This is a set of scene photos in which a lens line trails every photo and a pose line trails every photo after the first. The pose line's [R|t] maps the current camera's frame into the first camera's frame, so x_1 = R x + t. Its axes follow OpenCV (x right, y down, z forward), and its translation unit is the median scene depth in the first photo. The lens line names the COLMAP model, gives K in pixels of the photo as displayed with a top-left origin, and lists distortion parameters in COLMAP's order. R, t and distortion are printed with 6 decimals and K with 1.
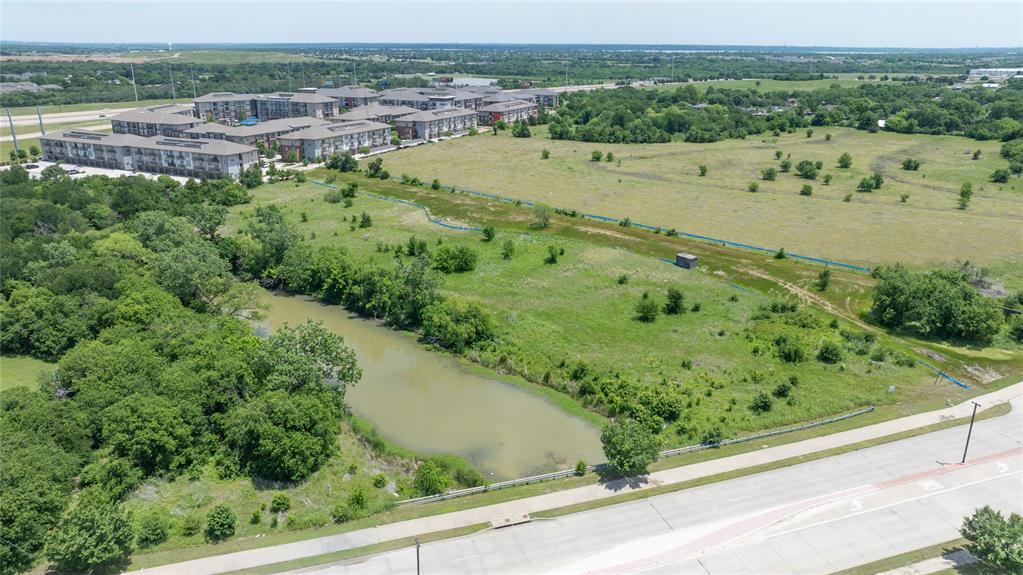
lens RADIAL K [[719.2, 0, 514.1], [0, 719.2, 284.7], [0, 0, 1]] dist [-0.025077, 0.004188]
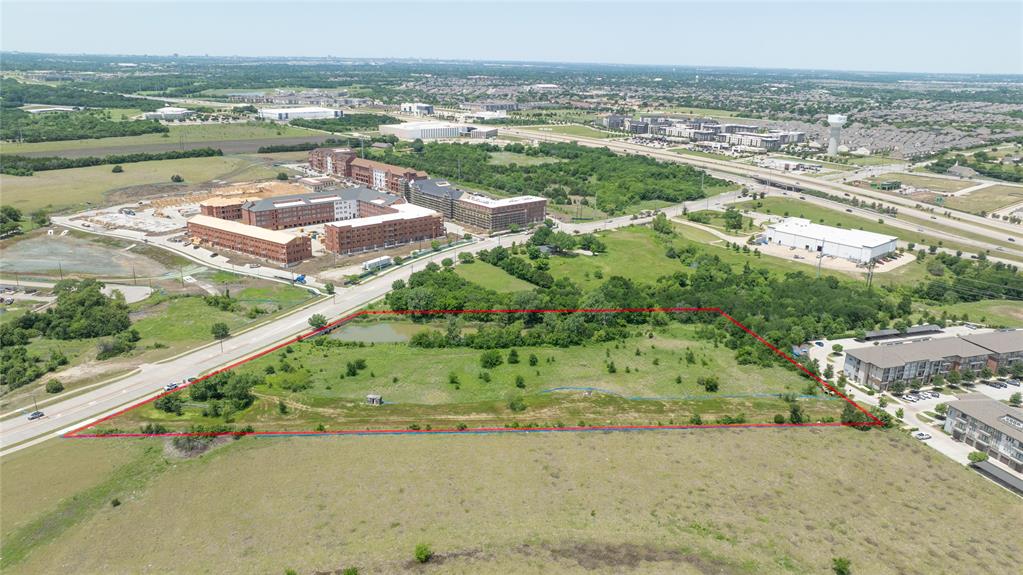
lens RADIAL K [[719.2, 0, 514.1], [0, 719.2, 284.7], [0, 0, 1]] dist [-0.025077, 0.004188]
pose [[-0.707864, 0.192143, -0.679713, 0.888839], [-0.250796, 0.831223, 0.496155, -0.923178], [0.660325, 0.521680, -0.540204, 1.668384]]
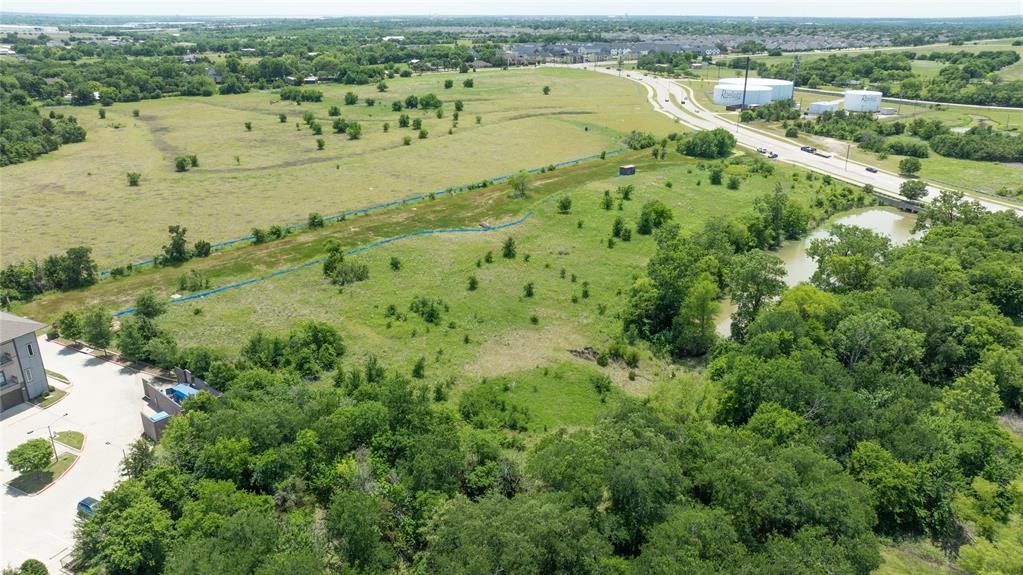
lens RADIAL K [[719.2, 0, 514.1], [0, 719.2, 284.7], [0, 0, 1]] dist [-0.025077, 0.004188]
pose [[-0.006559, -0.360063, 0.932905, -1.028122], [0.316730, 0.884144, 0.343470, -0.346946], [-0.948493, 0.297732, 0.108244, 1.010205]]
